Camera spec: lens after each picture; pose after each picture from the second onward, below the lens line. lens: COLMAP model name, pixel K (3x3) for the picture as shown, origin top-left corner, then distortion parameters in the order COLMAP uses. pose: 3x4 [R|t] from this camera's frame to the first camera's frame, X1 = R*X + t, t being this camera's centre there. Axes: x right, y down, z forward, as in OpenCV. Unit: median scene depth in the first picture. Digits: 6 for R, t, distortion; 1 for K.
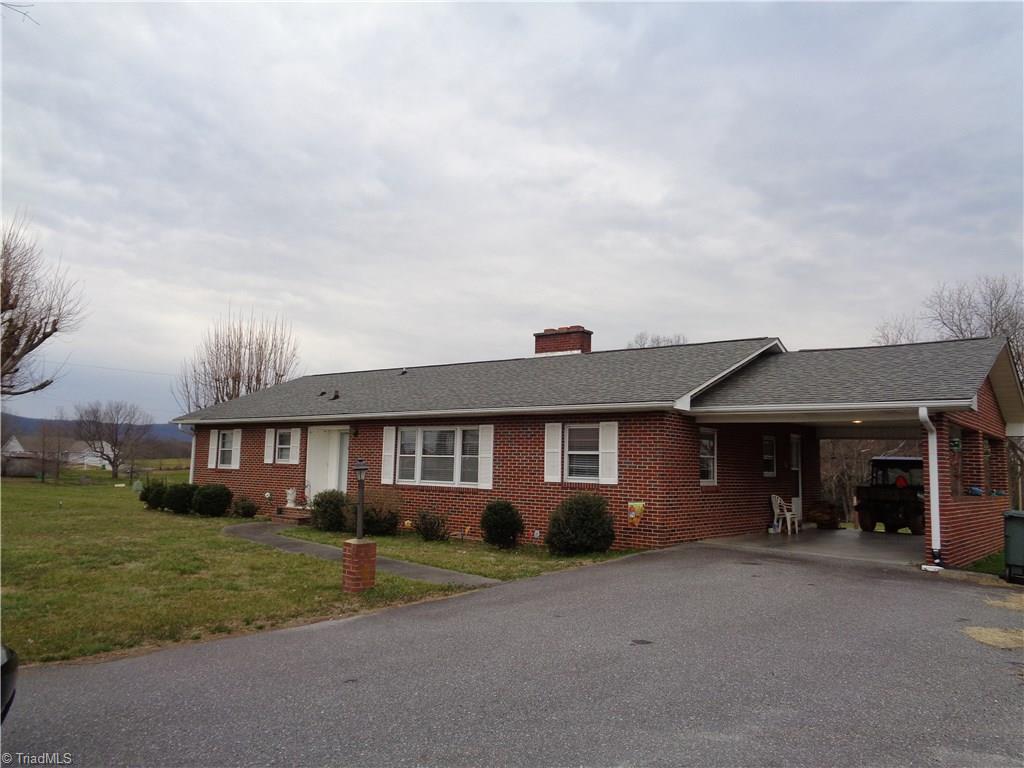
lens RADIAL K [[758.6, 0, 512.0], [0, 758.6, 384.0], [0, 0, 1]] dist [0.002838, 0.121245]
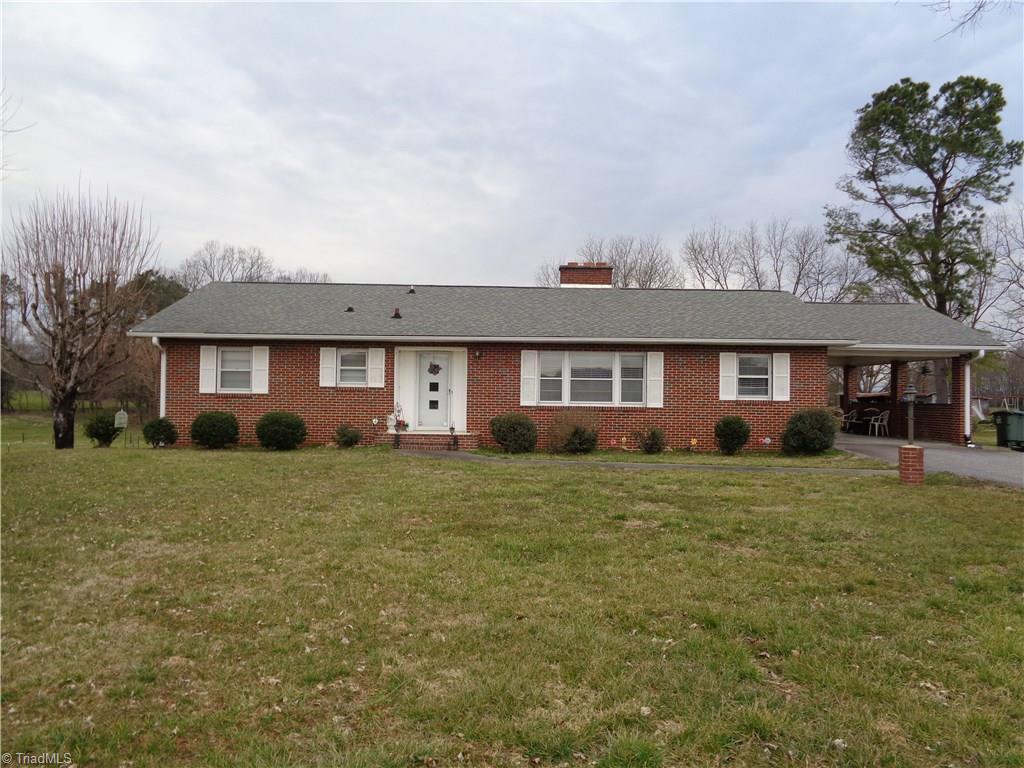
lens RADIAL K [[893.0, 0, 512.0], [0, 893.0, 384.0], [0, 0, 1]] dist [0.009581, 0.007750]
pose [[0.784050, 0.005253, 0.620675, -0.822980], [-0.060451, 0.995857, 0.067935, 0.018537], [-0.617747, -0.090785, 0.781119, 0.058947]]
